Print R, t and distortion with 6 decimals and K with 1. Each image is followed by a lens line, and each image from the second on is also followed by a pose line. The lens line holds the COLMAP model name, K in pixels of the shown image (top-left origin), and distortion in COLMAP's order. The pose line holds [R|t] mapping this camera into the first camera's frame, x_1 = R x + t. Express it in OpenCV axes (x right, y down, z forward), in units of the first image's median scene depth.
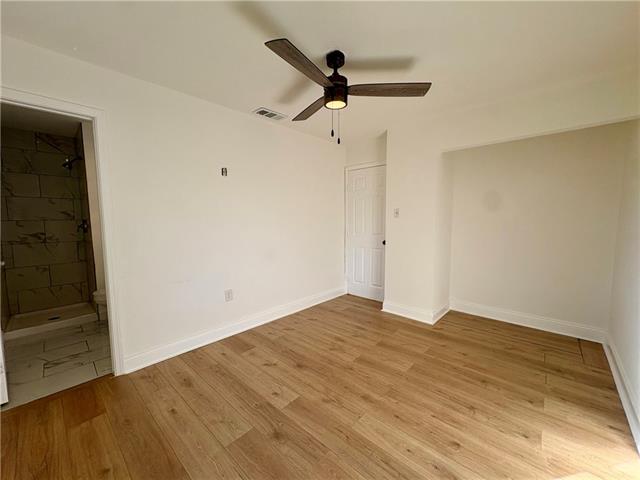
lens RADIAL K [[255.7, 0, 330.1], [0, 255.7, 239.9], [0, 0, 1]] dist [0.001807, 0.000290]
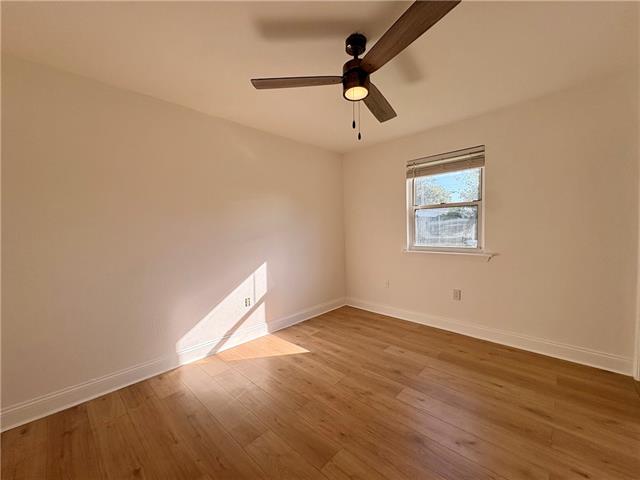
lens RADIAL K [[255.2, 0, 320.0], [0, 255.2, 240.0], [0, 0, 1]] dist [0.003039, 0.000247]
pose [[-0.997740, 0.024606, 0.062518, 0.107174], [0.032774, 0.990549, 0.133186, -0.163496], [-0.058650, 0.134934, -0.989117, 2.020553]]
